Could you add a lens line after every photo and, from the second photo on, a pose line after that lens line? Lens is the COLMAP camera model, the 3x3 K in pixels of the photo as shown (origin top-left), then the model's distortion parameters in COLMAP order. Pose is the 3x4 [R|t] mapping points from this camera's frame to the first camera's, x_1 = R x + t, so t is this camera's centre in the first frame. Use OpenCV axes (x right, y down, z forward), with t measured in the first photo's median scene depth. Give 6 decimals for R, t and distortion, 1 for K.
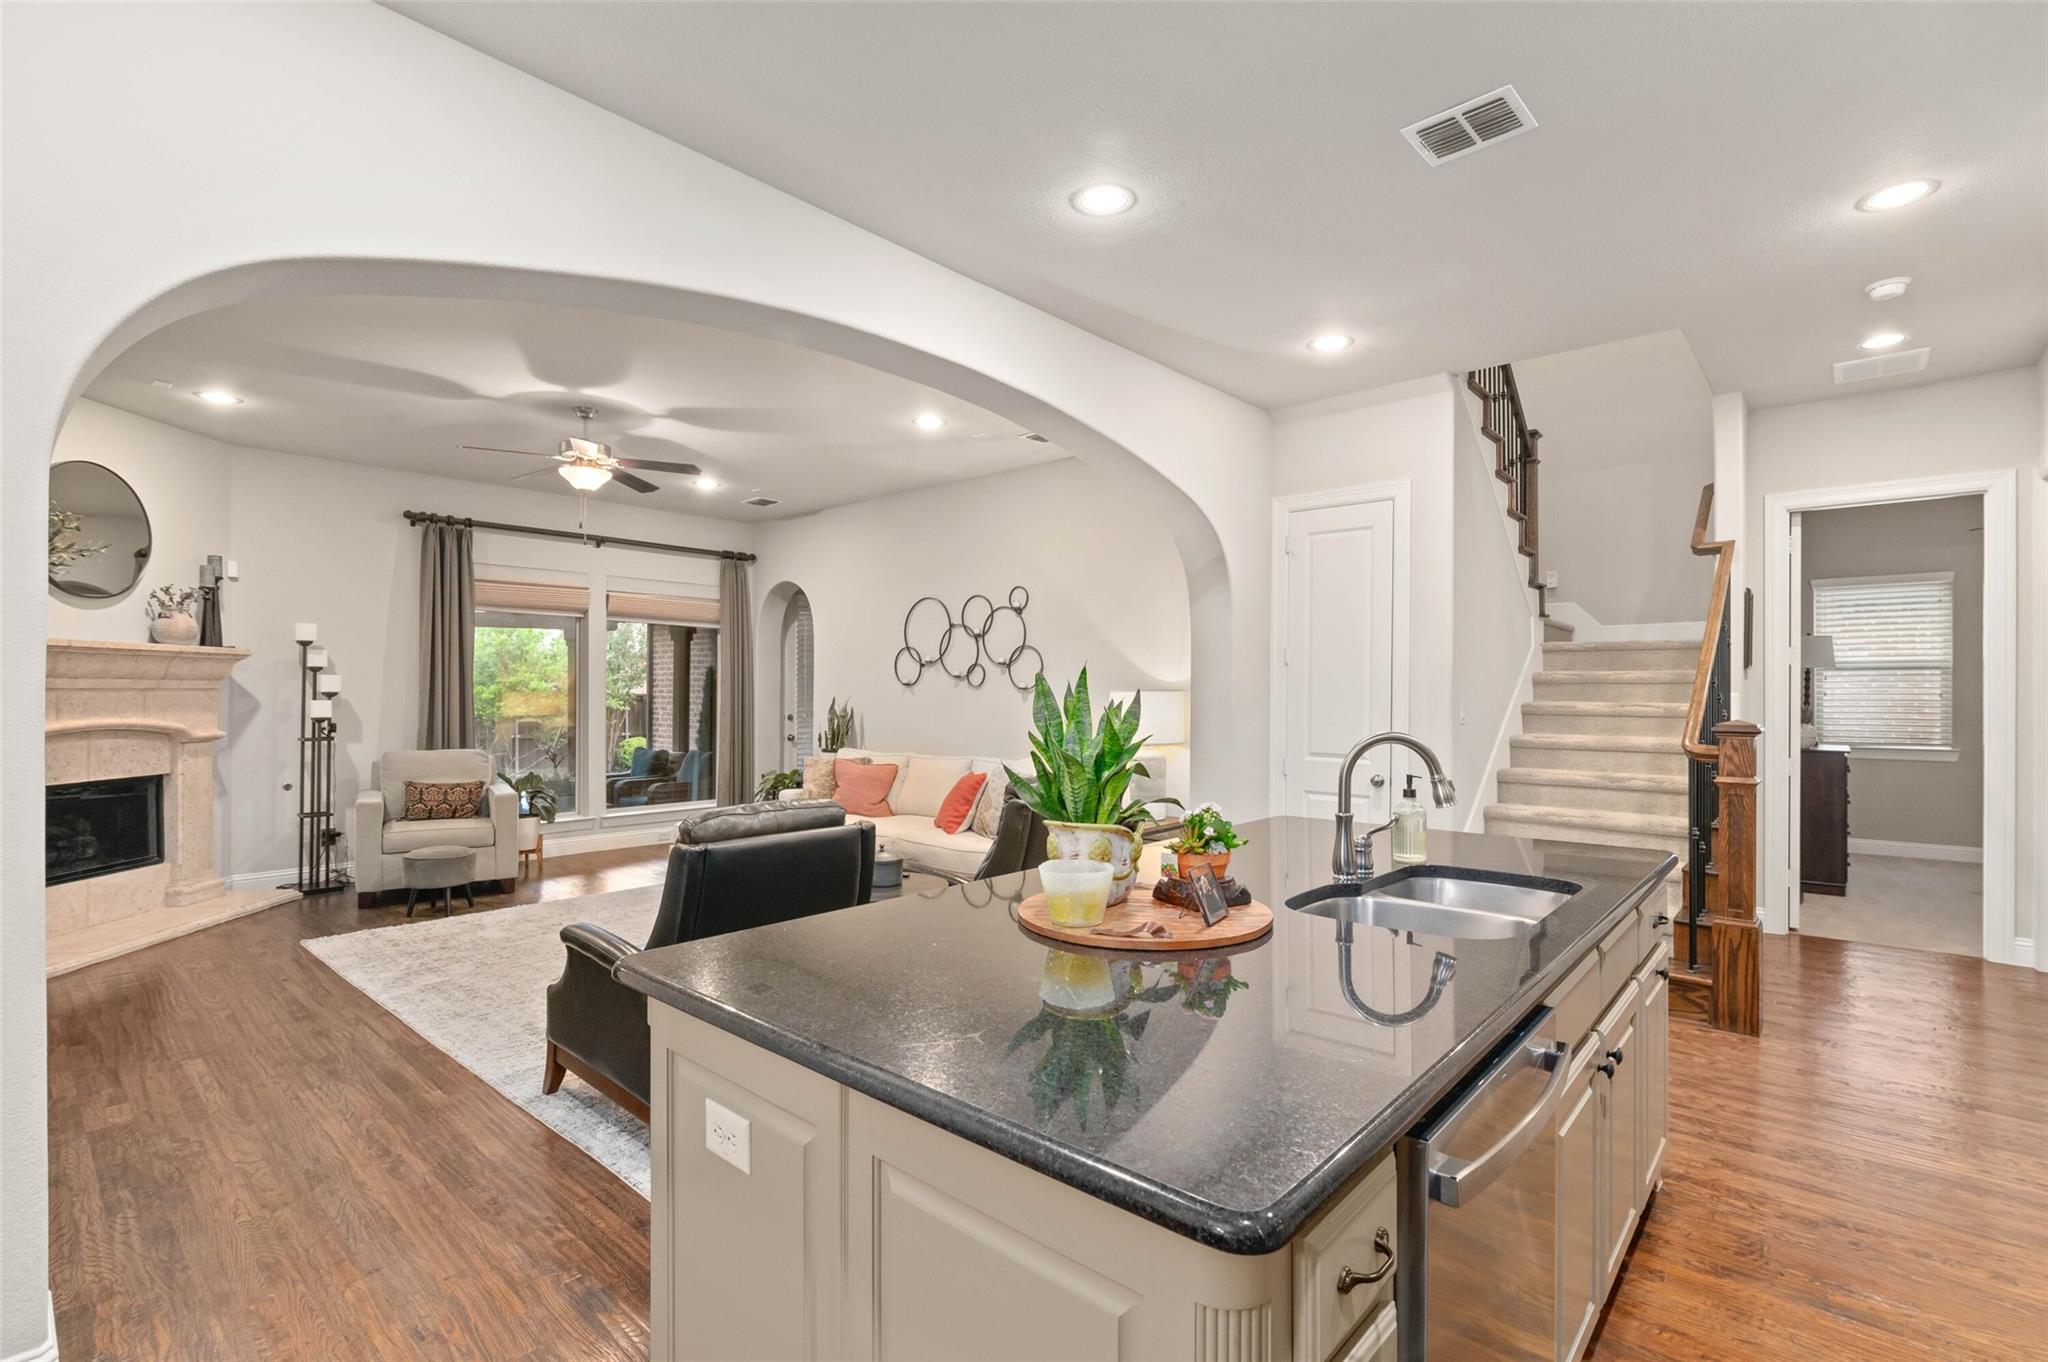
lens RADIAL K [[934.7, 0, 1045.1], [0, 934.7, 685.9], [0, 0, 1]] dist [-0.012585, 0.000192]
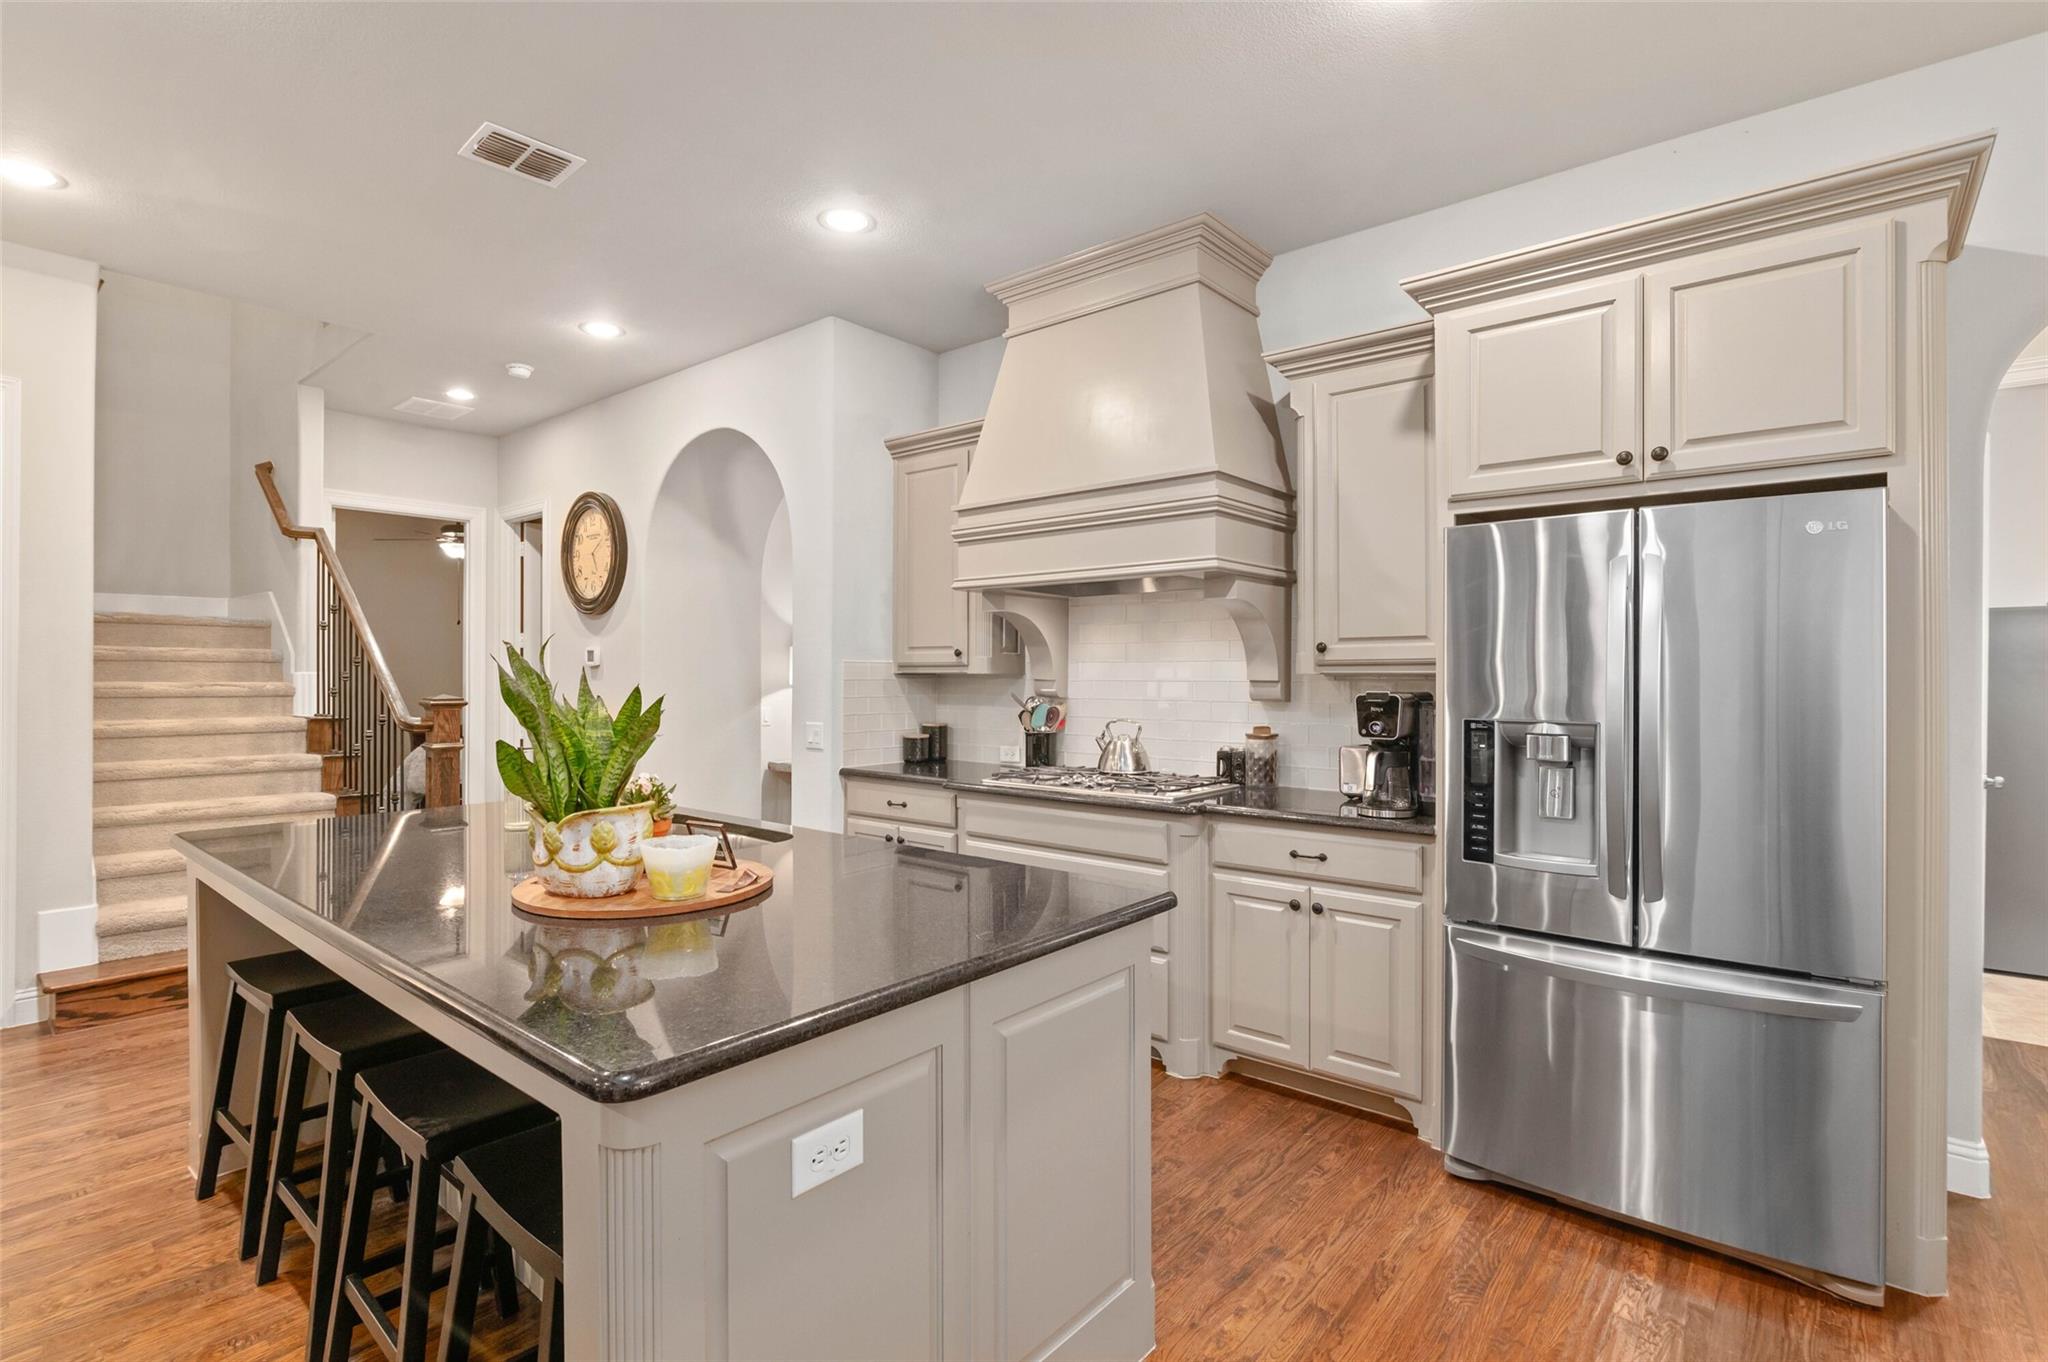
lens RADIAL K [[934.7, 0, 1016.2], [0, 934.7, 671.2], [0, 0, 1]] dist [-0.012585, 0.000192]
pose [[-0.022144, -0.000808, 0.999754, -0.344547], [-0.006003, 0.999982, 0.000675, 0.001726], [-0.999737, -0.005986, -0.022148, 0.229083]]
